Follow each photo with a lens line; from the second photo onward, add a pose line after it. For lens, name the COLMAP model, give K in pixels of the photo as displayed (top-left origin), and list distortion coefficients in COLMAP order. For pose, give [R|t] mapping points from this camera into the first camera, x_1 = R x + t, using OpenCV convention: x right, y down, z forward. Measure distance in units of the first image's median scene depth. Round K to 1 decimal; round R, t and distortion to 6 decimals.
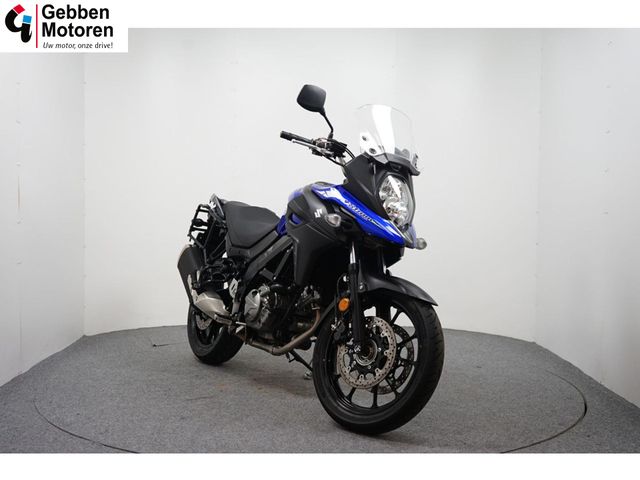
lens RADIAL K [[789.2, 0, 320.7], [0, 789.2, 244.2], [0, 0, 1]] dist [-0.001175, 0.000000]
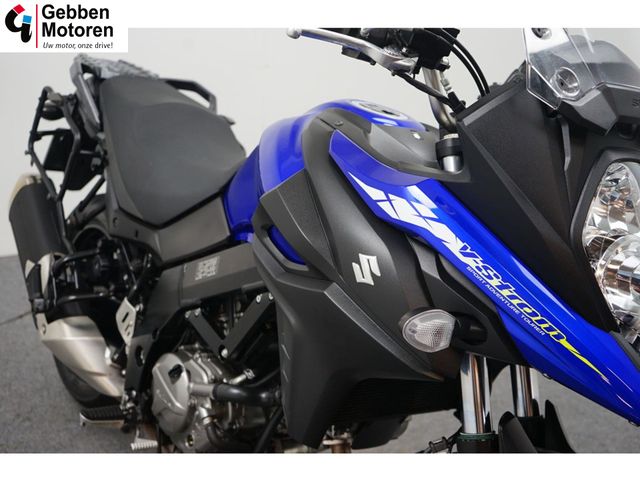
lens RADIAL K [[800.5, 0, 318.3], [0, 800.5, 240.4], [0, 0, 1]] dist [0.027127, 0.000000]
pose [[0.997300, -0.010365, 0.072698, -0.039864], [-0.013230, 0.948425, 0.316725, -0.134295], [-0.072231, -0.316832, 0.945727, 0.631115]]
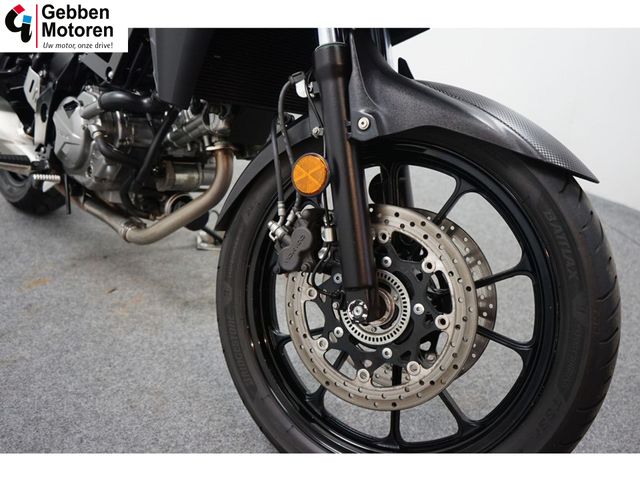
lens RADIAL K [[583.5, 0, 318.1], [0, 583.5, 238.2], [0, 0, 1]] dist [-0.010643, 0.000188]
pose [[0.981466, -0.063134, 0.180936, -0.011228], [-0.008514, 0.928875, 0.370296, 0.008436], [-0.191445, -0.364974, 0.911122, 0.654152]]
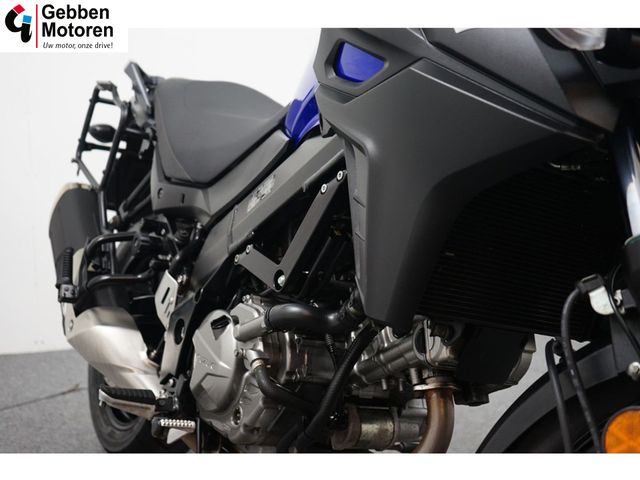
lens RADIAL K [[789.2, 0, 333.3], [0, 789.2, 241.0], [0, 0, 1]] dist [-0.001175, 0.000000]
pose [[0.999814, -0.019128, 0.002649, -0.038568], [0.018943, 0.998158, 0.057631, 0.011405], [-0.003746, -0.057570, 0.998334, 0.690682]]
